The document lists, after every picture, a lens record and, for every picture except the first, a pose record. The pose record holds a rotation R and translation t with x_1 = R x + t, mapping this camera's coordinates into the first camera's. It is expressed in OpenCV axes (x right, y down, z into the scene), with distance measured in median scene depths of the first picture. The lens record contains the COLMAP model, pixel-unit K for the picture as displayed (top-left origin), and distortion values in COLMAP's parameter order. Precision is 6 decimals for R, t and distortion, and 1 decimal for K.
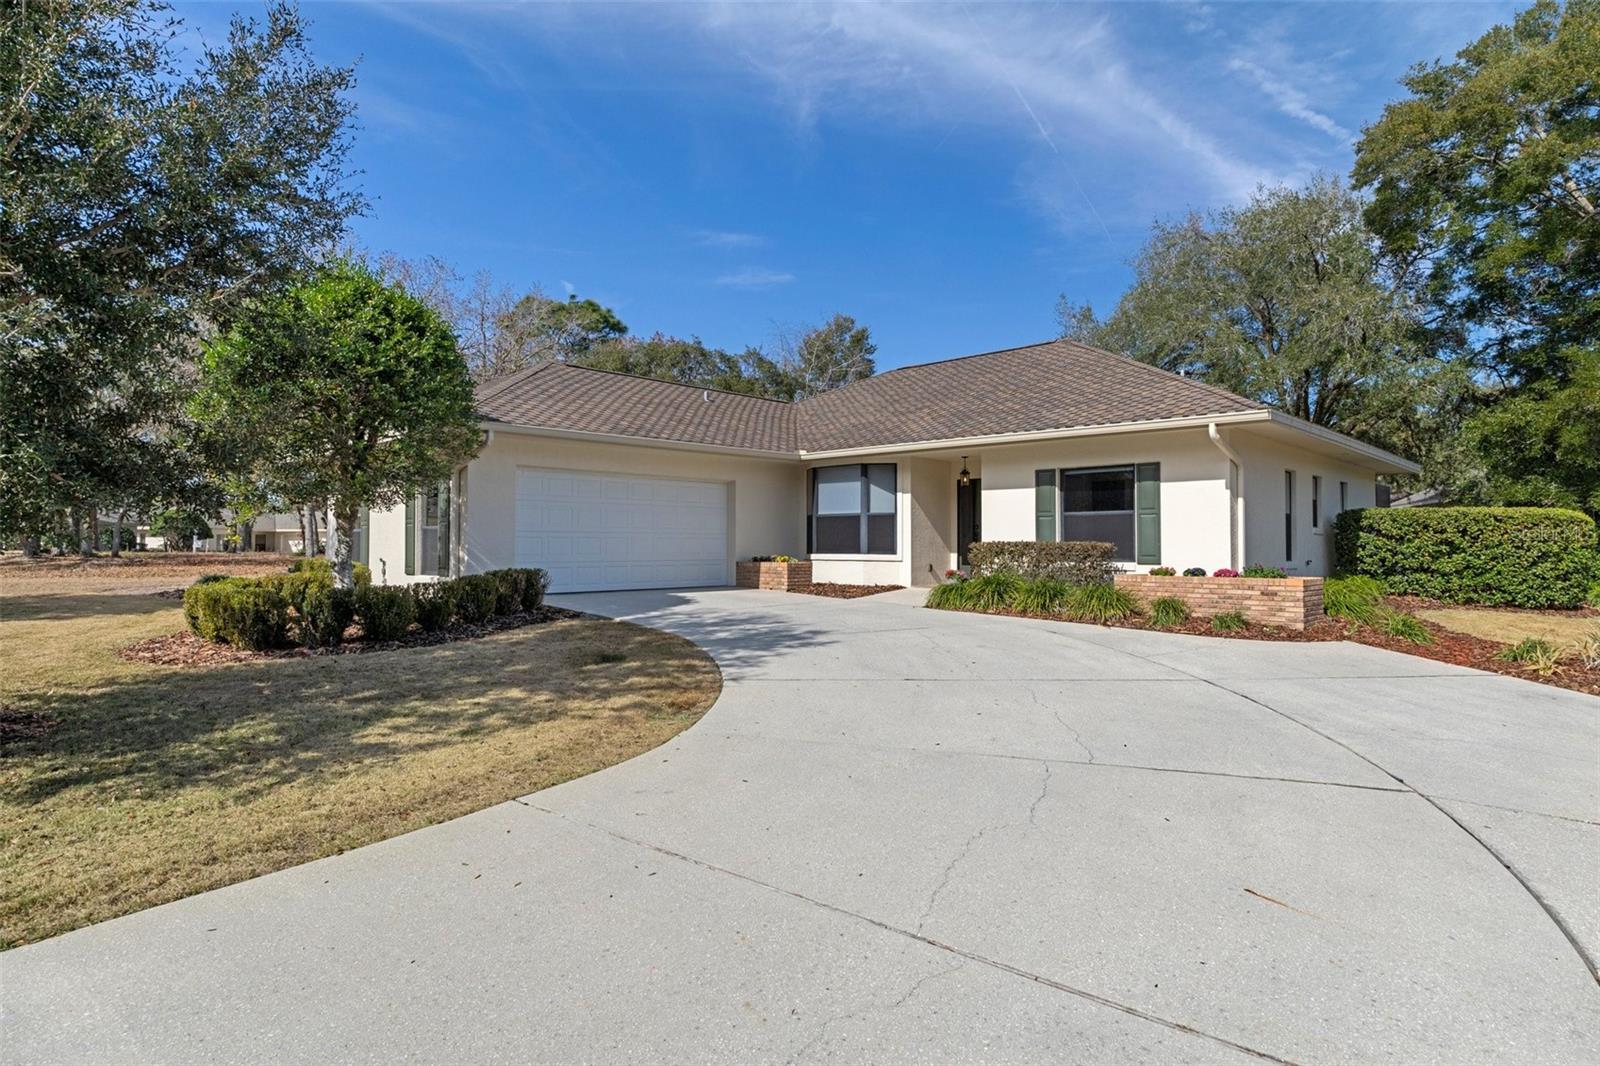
lens RADIAL K [[881.7, 0, 800.0], [0, 881.7, 533.0], [0, 0, 1]] dist [-0.001976, -0.001357]
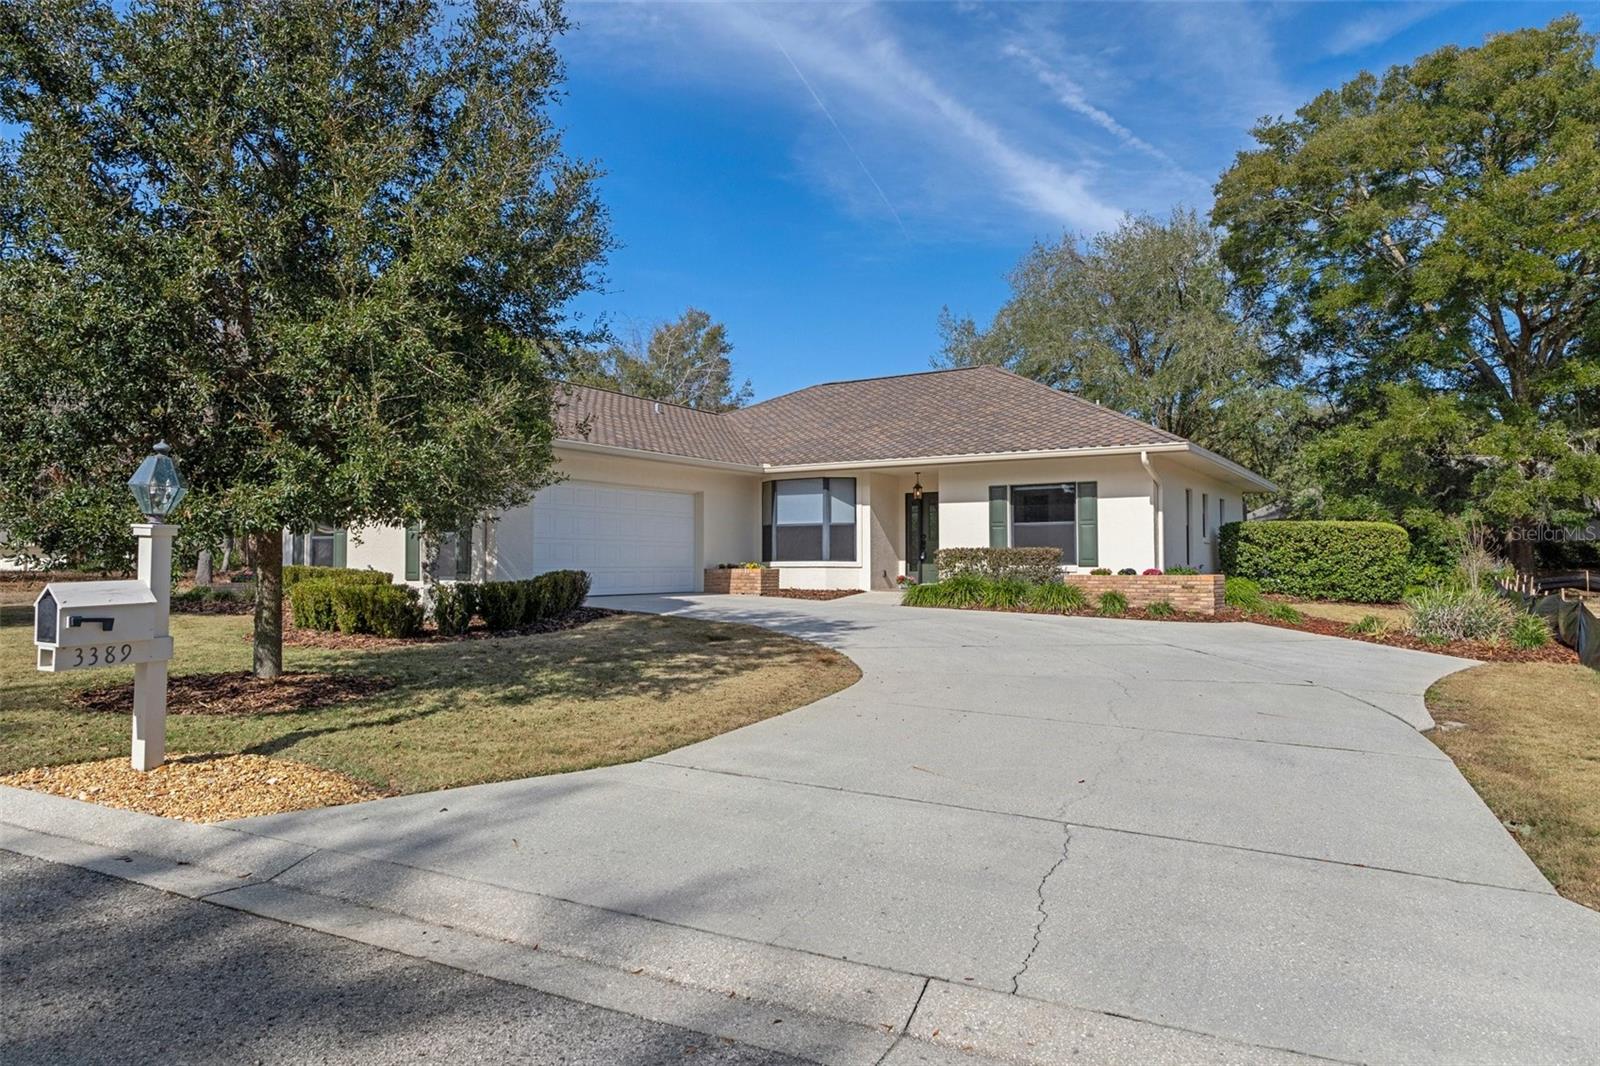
lens RADIAL K [[1047.9, 0, 800.0], [0, 1047.9, 533.0], [0, 0, 1]] dist [0.002456, 0.002613]
pose [[0.977772, 0.003959, 0.209636, -0.230280], [-0.000225, 0.999841, -0.017832, 0.012539], [-0.209673, 0.017388, 0.977617, -0.250864]]
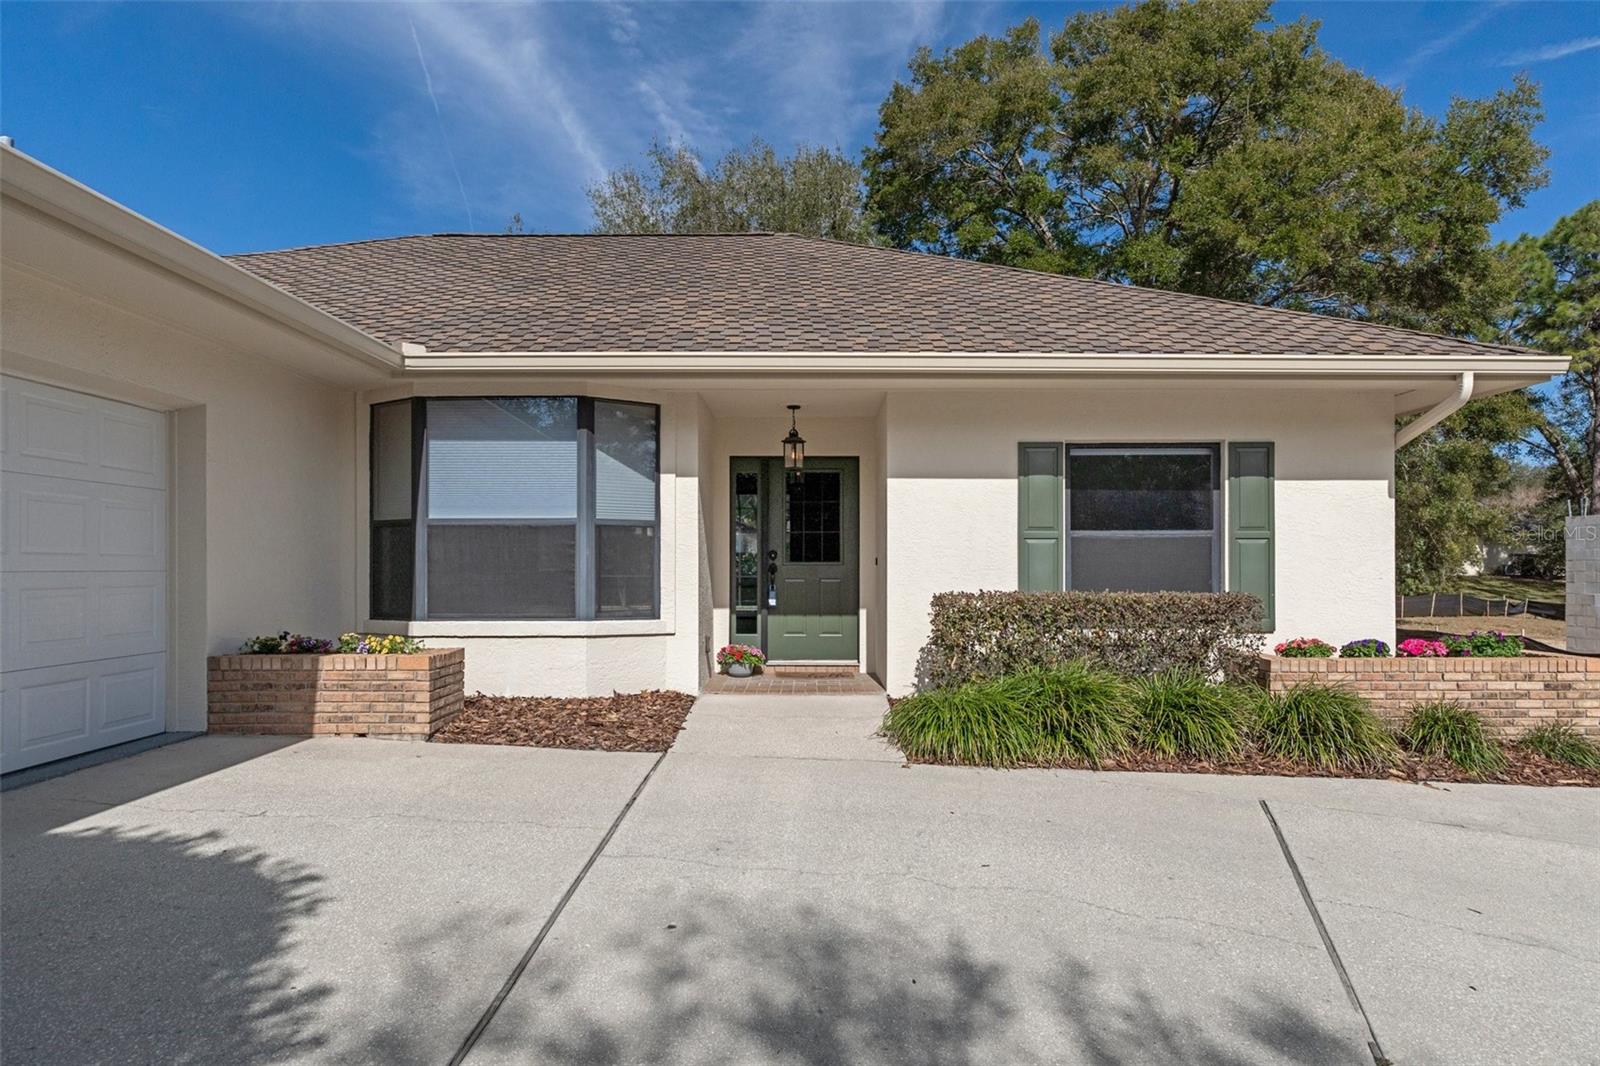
lens RADIAL K [[897.9, 0, 800.0], [0, 897.9, 533.0], [0, 0, 1]] dist [-0.060793, 0.000355]
pose [[0.736432, 0.025122, 0.676045, -0.132711], [-0.009879, 0.999603, -0.026384, -0.006407], [-0.676440, 0.012751, 0.736388, 0.638160]]
